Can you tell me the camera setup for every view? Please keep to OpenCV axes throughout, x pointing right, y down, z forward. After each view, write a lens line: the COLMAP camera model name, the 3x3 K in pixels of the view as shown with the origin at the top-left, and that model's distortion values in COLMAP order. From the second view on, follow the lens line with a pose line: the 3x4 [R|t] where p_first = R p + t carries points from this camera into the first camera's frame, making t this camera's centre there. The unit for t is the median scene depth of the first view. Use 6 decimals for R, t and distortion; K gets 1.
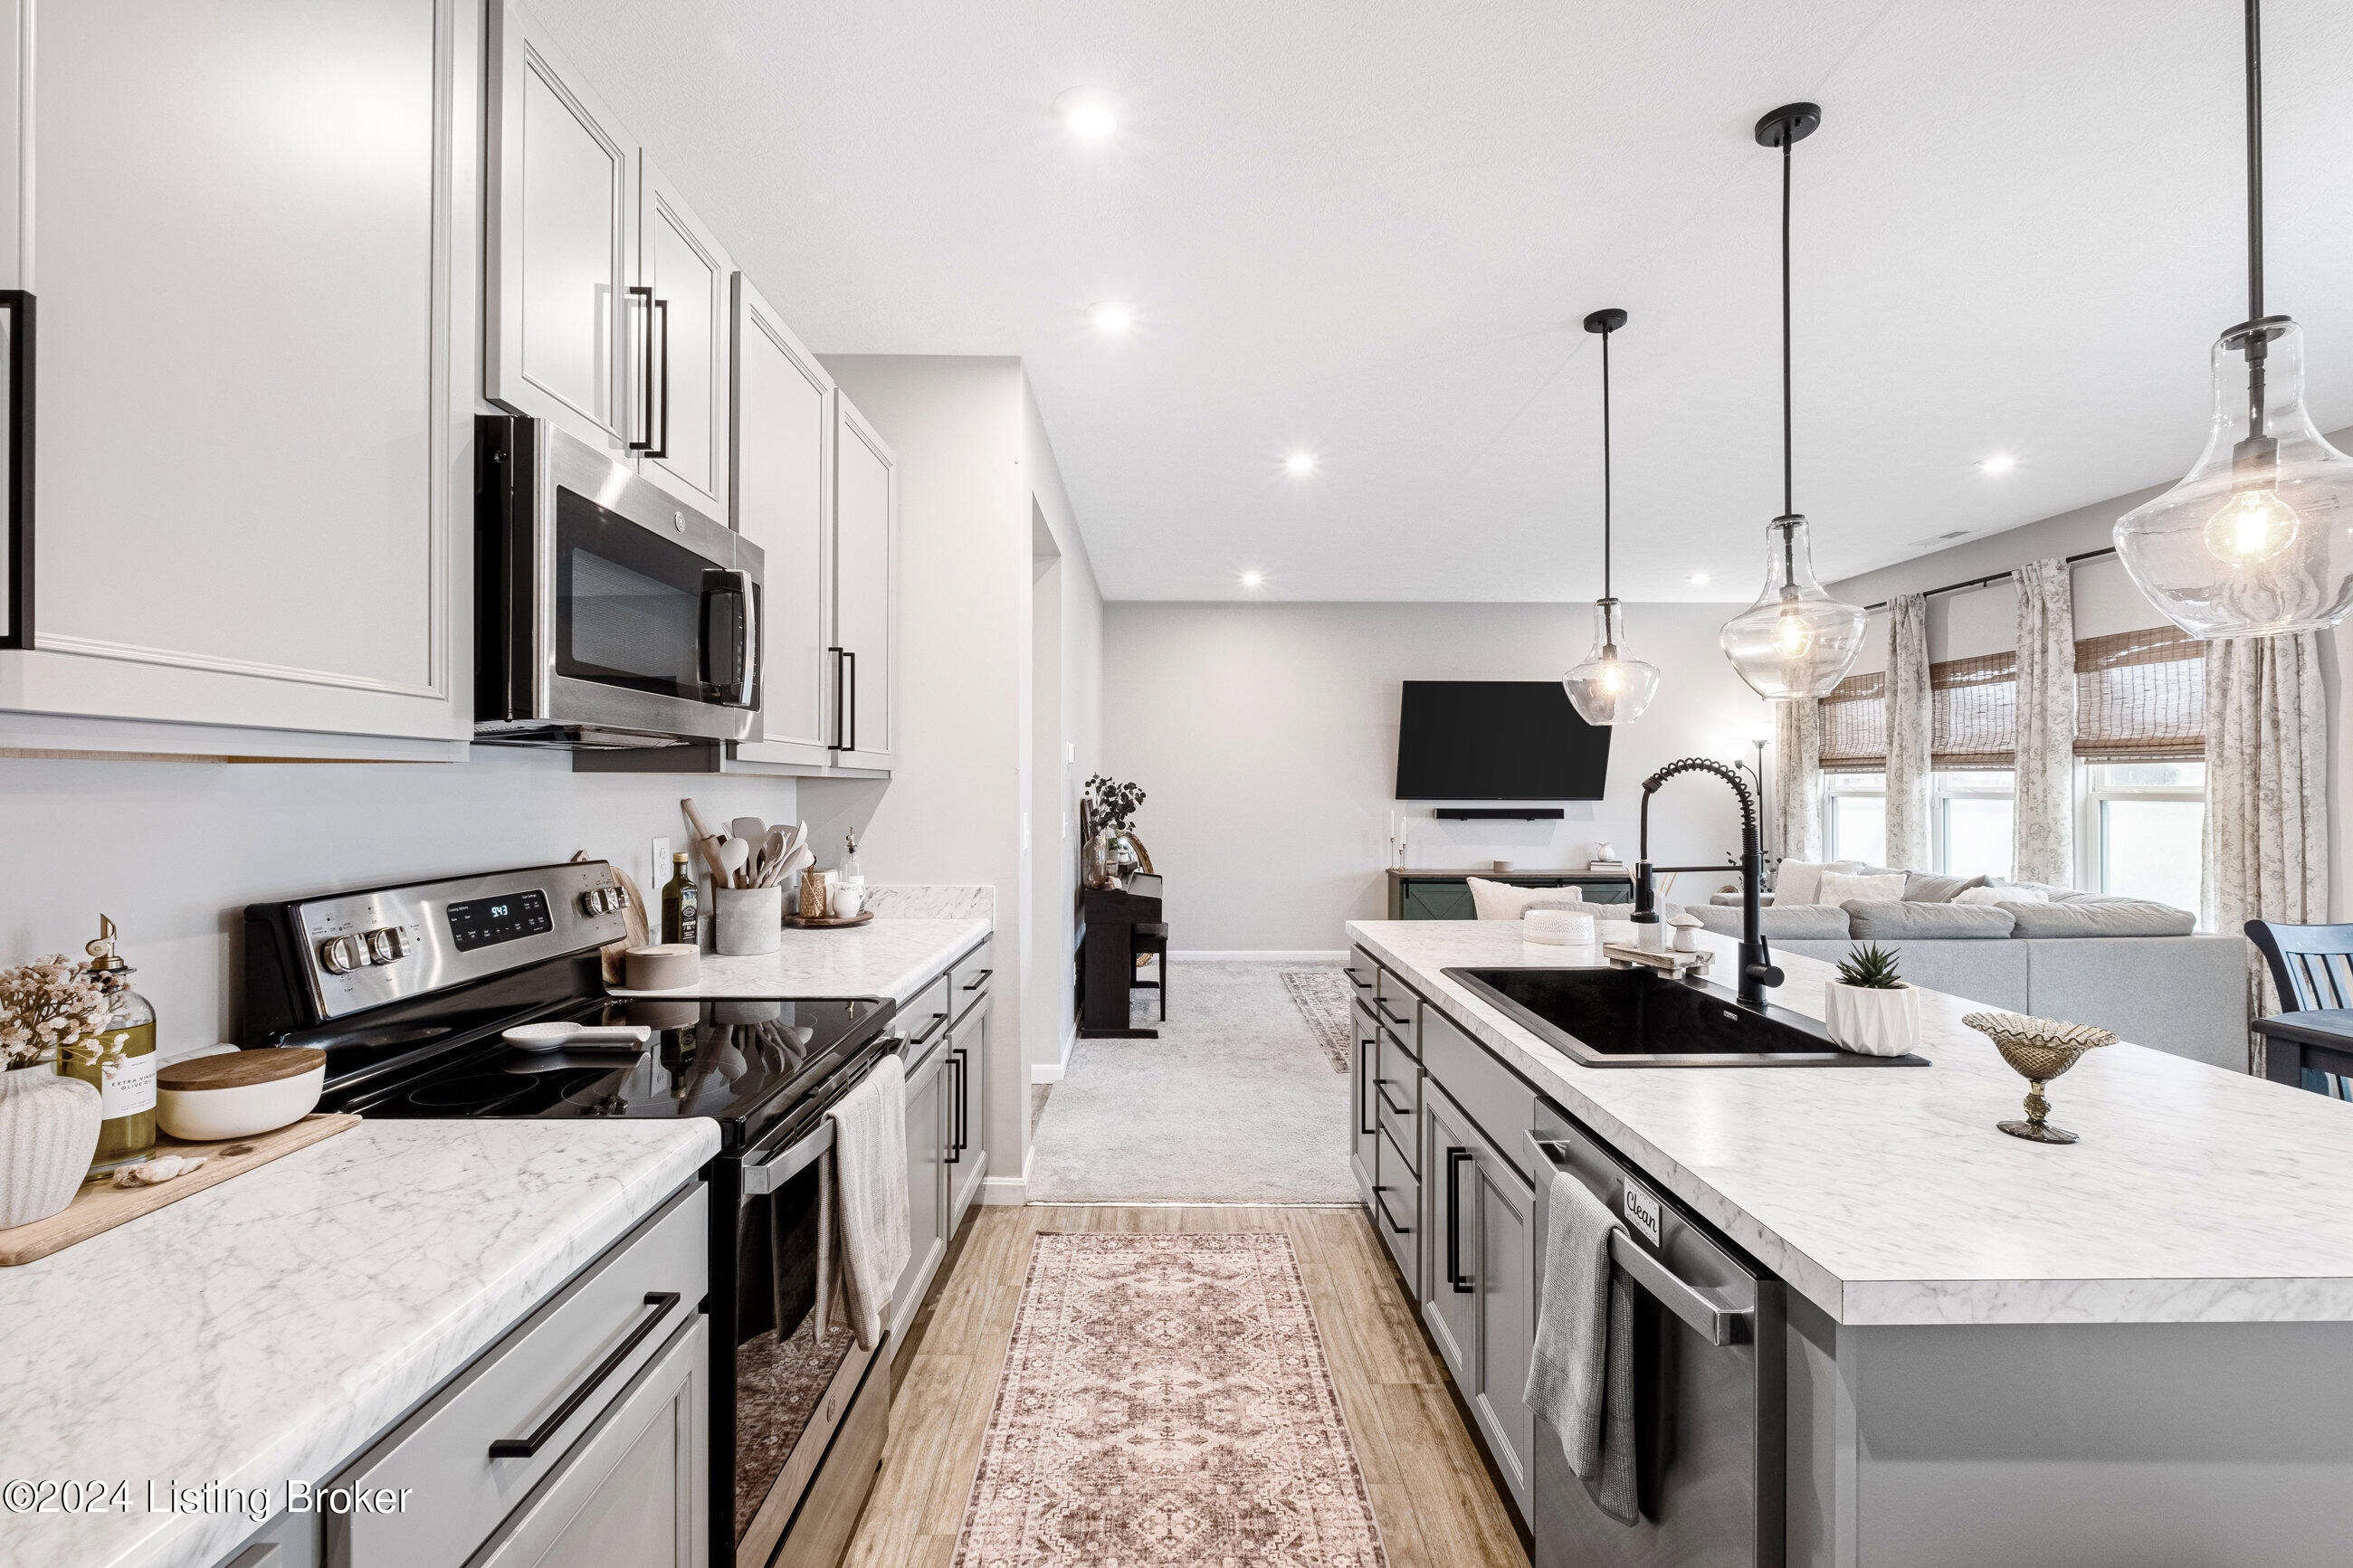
lens RADIAL K [[1012.0, 0, 1176.3], [0, 1012.0, 779.7], [0, 0, 1]] dist [0.005379, -0.005717]
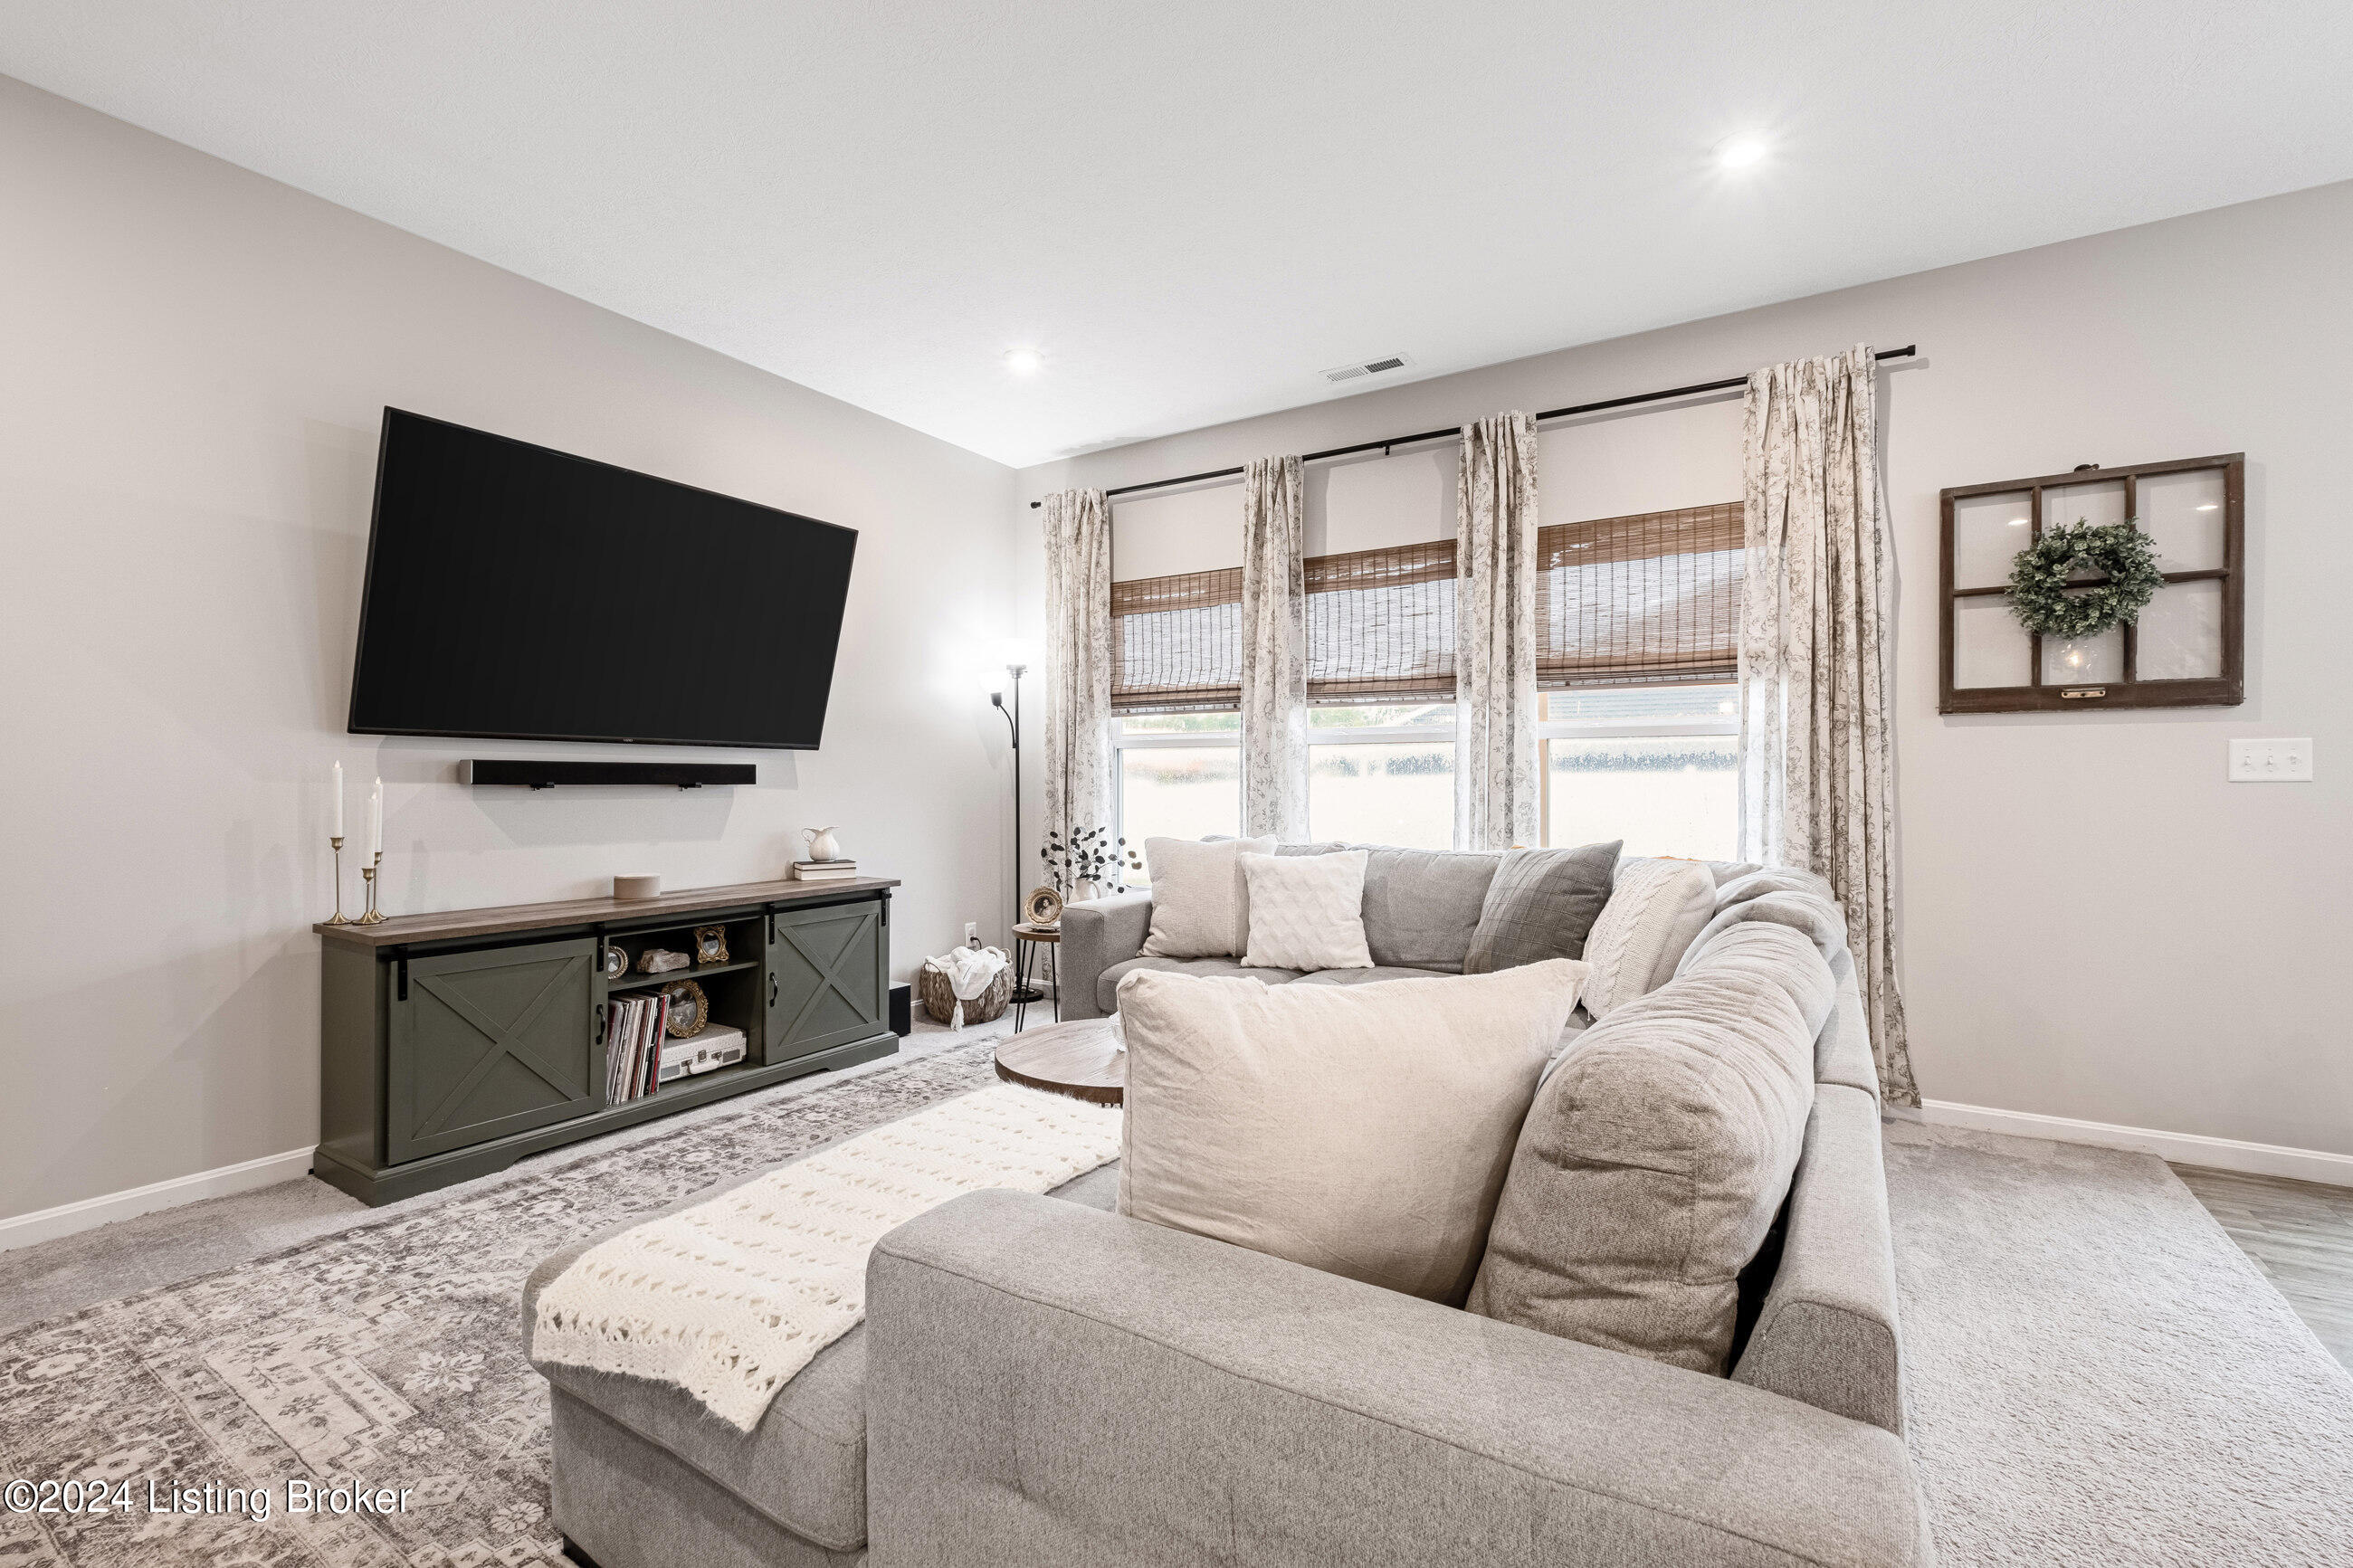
lens RADIAL K [[1012.0, 0, 1175.8], [0, 1012.0, 778.7], [0, 0, 1]] dist [0.005379, -0.005717]
pose [[0.544673, 0.000764, 0.838648, 0.128239], [-0.004138, 0.999990, 0.001776, 0.062150], [-0.838638, -0.004437, 0.544671, 0.990658]]
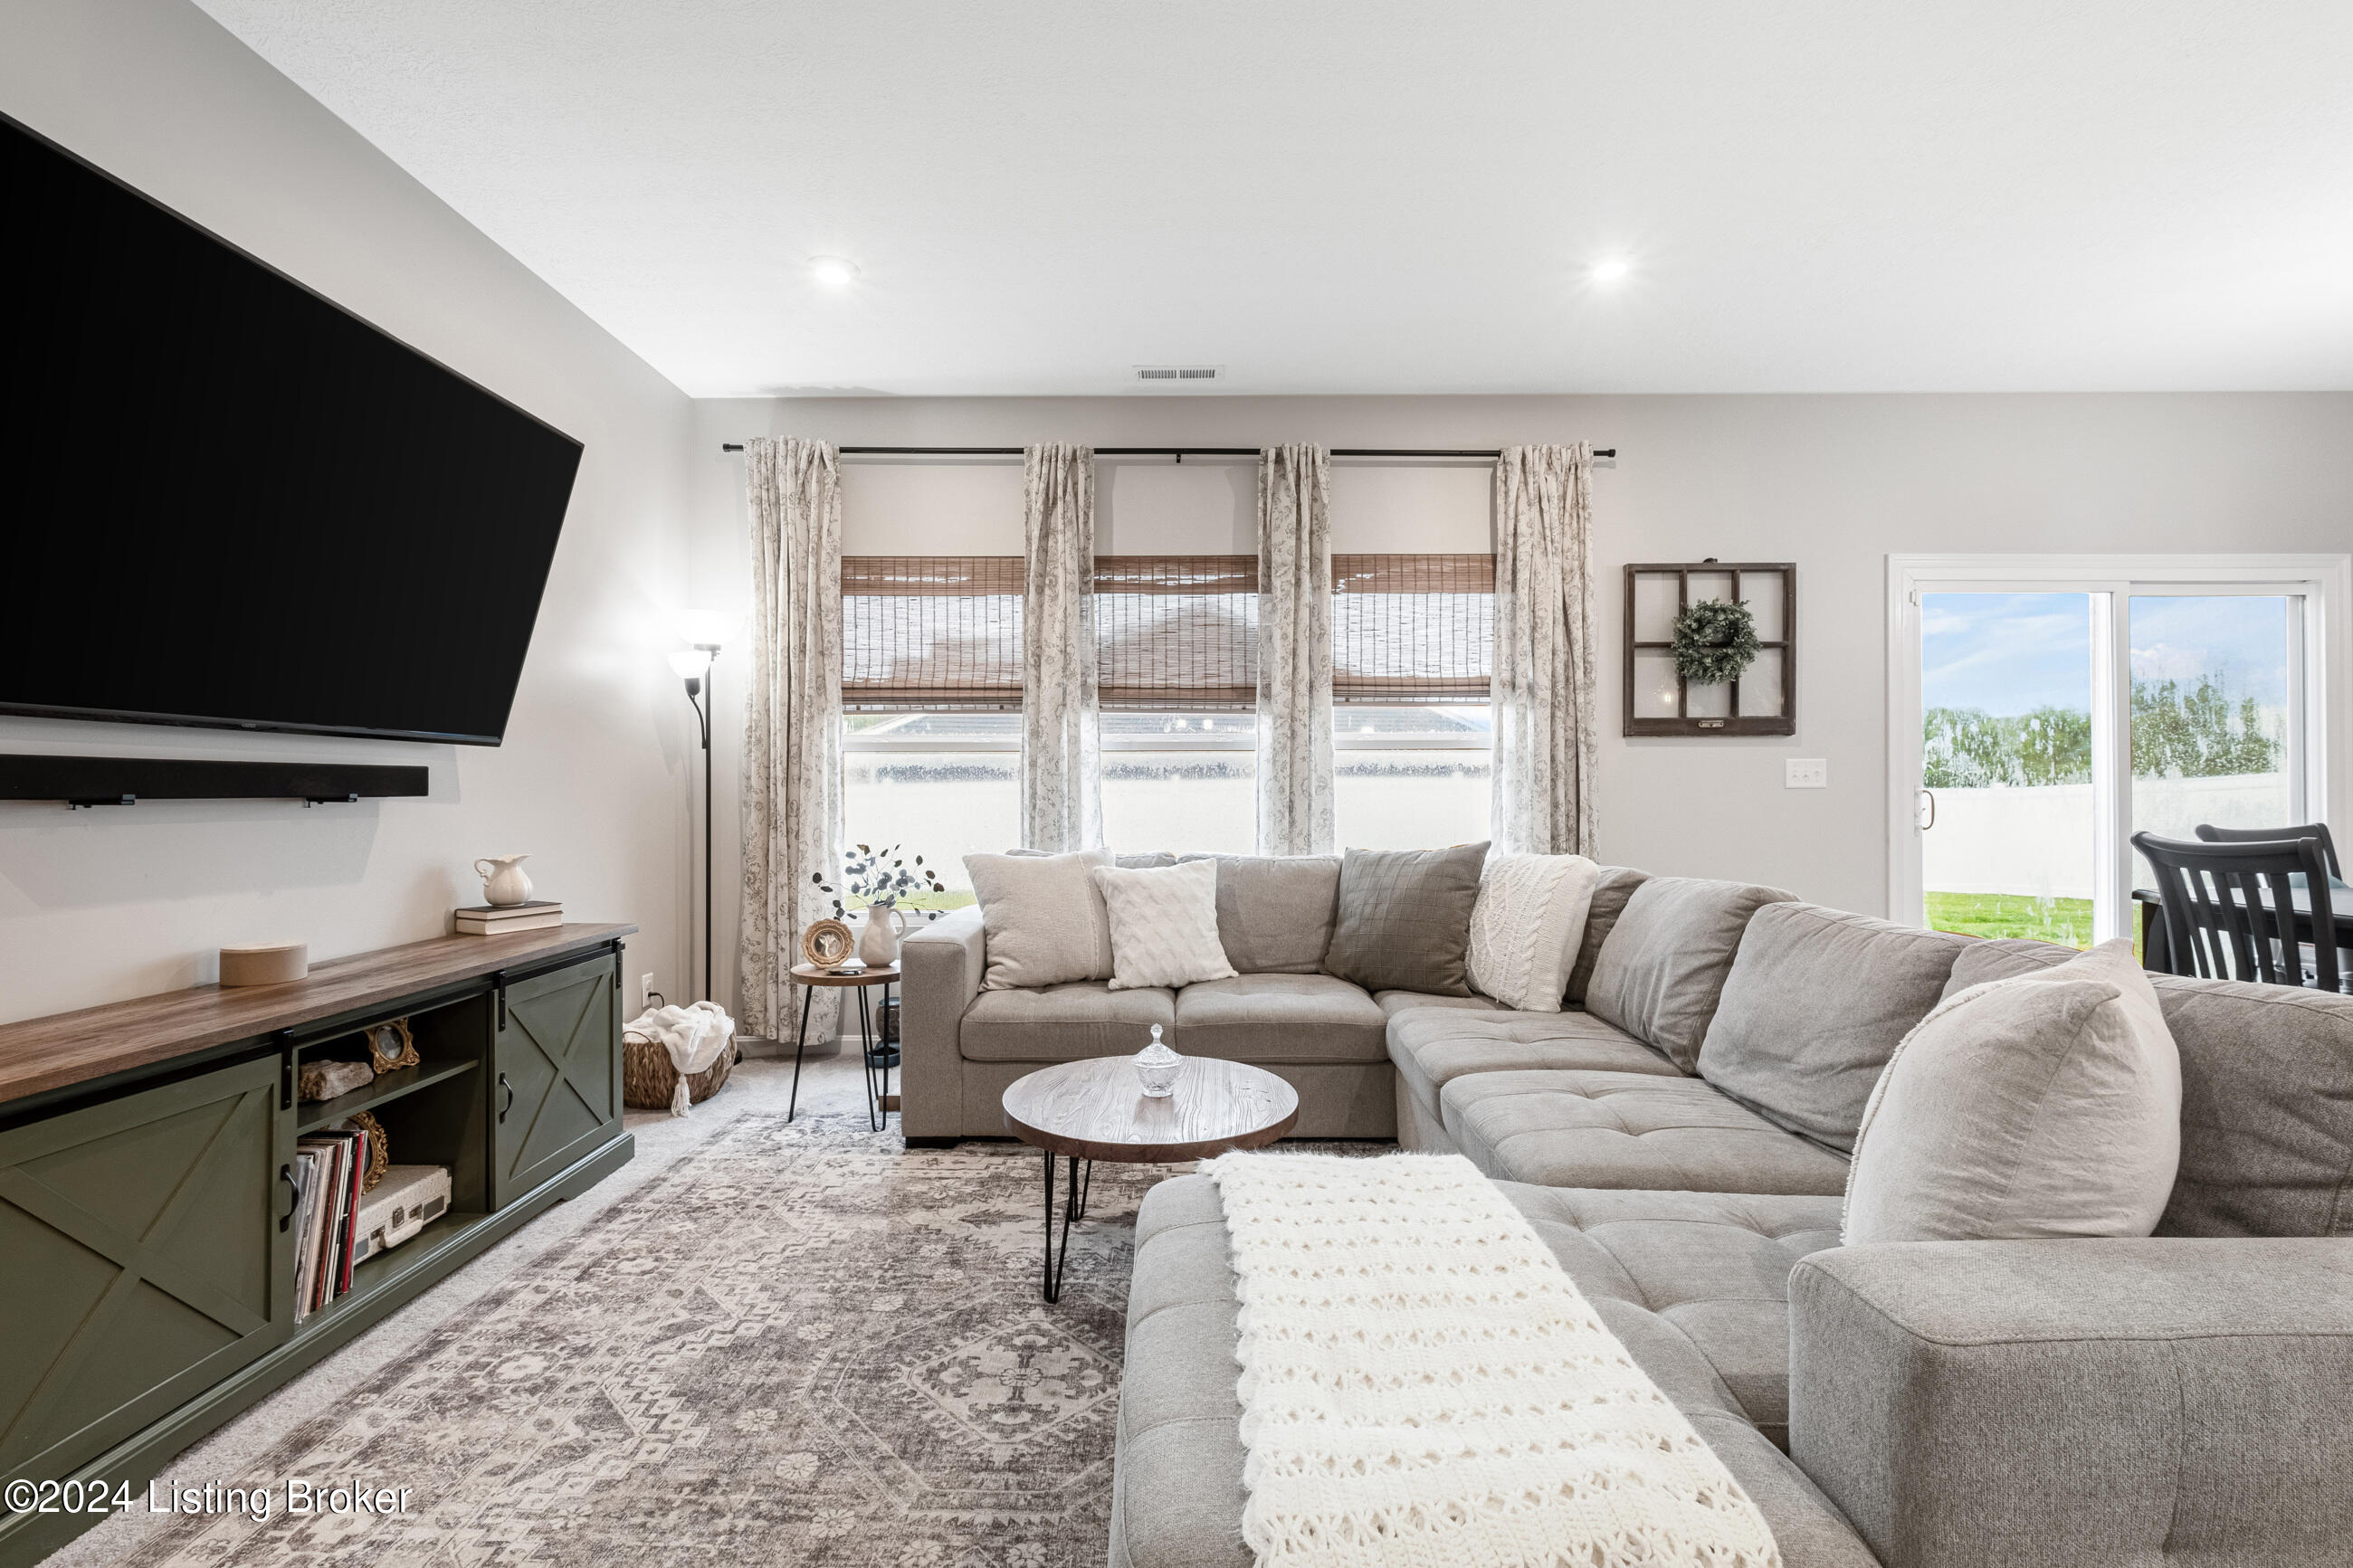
lens RADIAL K [[1012.0, 0, 1175.7], [0, 1012.0, 781.5], [0, 0, 1]] dist [0.005379, -0.005717]
pose [[0.018026, 0.005886, 0.999820, 0.083355], [-0.003589, 0.999977, -0.005822, 0.063602], [-0.999831, -0.003483, 0.018046, 1.348647]]
